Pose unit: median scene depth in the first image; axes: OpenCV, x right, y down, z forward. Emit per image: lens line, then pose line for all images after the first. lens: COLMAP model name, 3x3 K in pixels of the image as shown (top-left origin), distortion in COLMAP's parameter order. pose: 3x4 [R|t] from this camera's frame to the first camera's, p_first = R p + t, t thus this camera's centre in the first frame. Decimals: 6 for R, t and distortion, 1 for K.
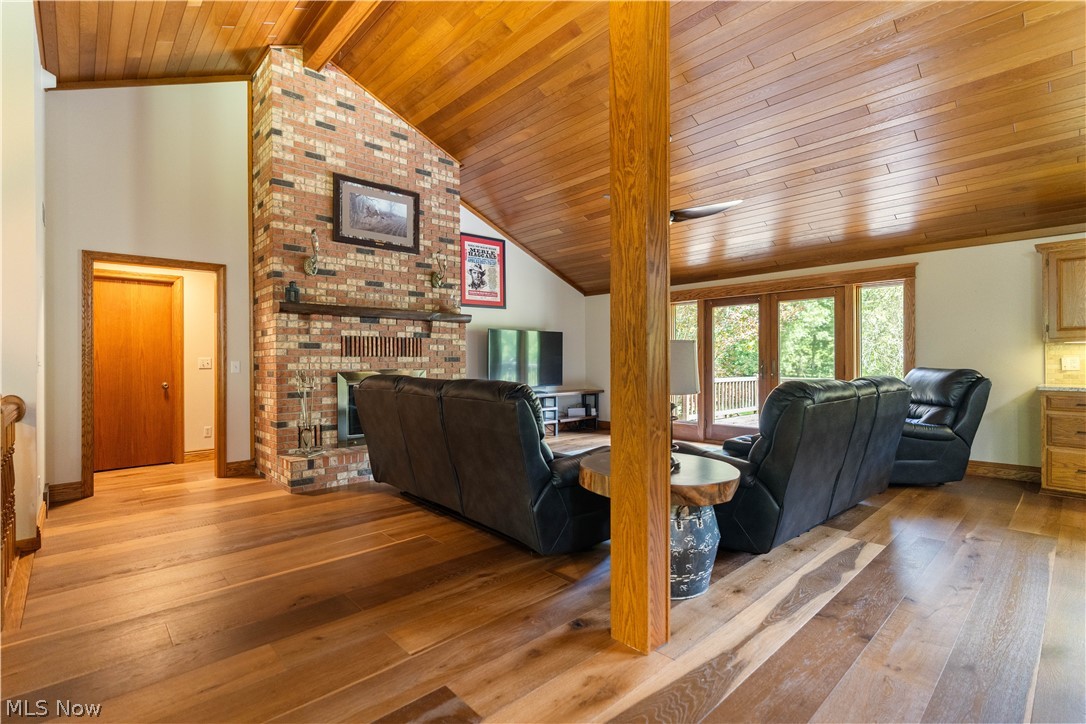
lens RADIAL K [[506.5, 0, 550.2], [0, 506.5, 360.0], [0, 0, 1]] dist [-0.007697, 0.000619]
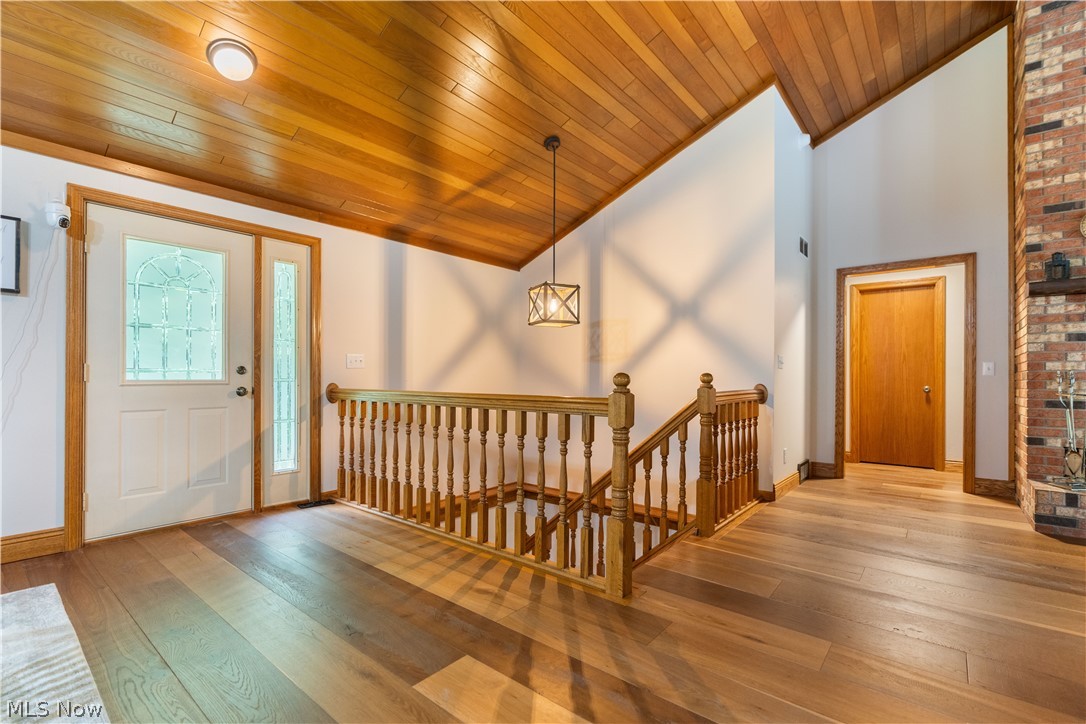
lens RADIAL K [[491.0, 0, 536.9], [0, 491.0, 374.5], [0, 0, 1]] dist [-0.004210, 0.001111]
pose [[0.120769, 0.002947, -0.992676, 0.111630], [-0.006518, 0.999976, 0.002176, 0.027218], [0.992659, 0.006207, 0.120786, 0.139114]]
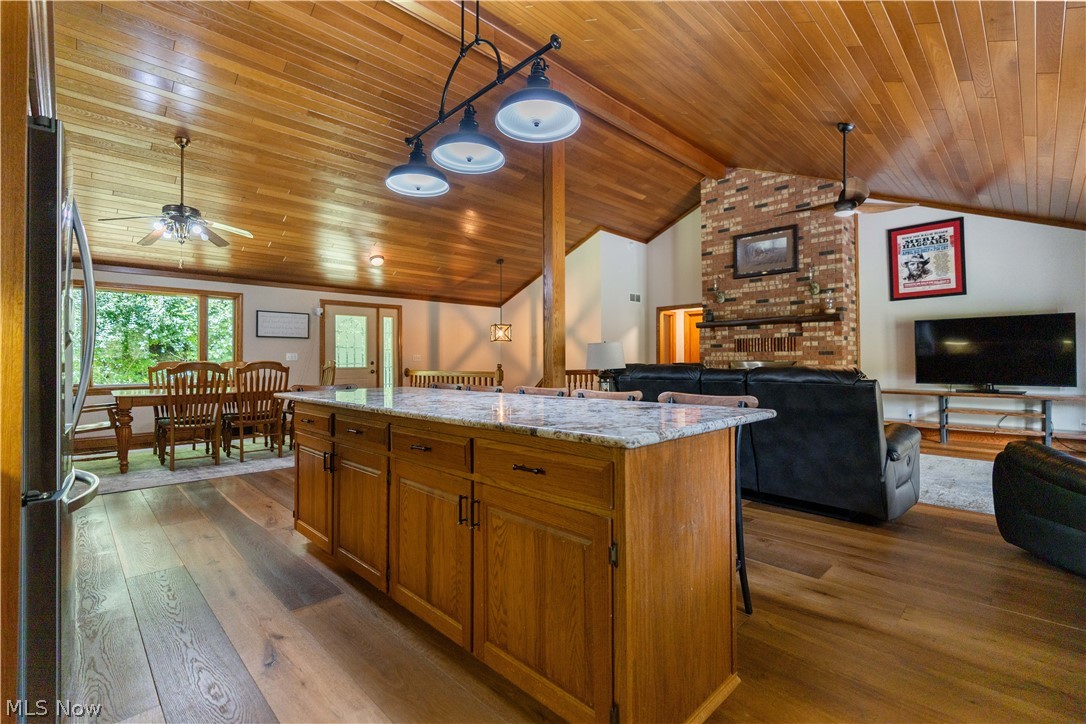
lens RADIAL K [[491.0, 0, 538.9], [0, 491.0, 355.1], [0, 0, 1]] dist [-0.004210, 0.001111]
pose [[0.015843, -0.008357, -0.999840, 1.104995], [0.002823, 0.999961, -0.008314, 0.013455], [0.999871, -0.002691, 0.015866, 0.365652]]
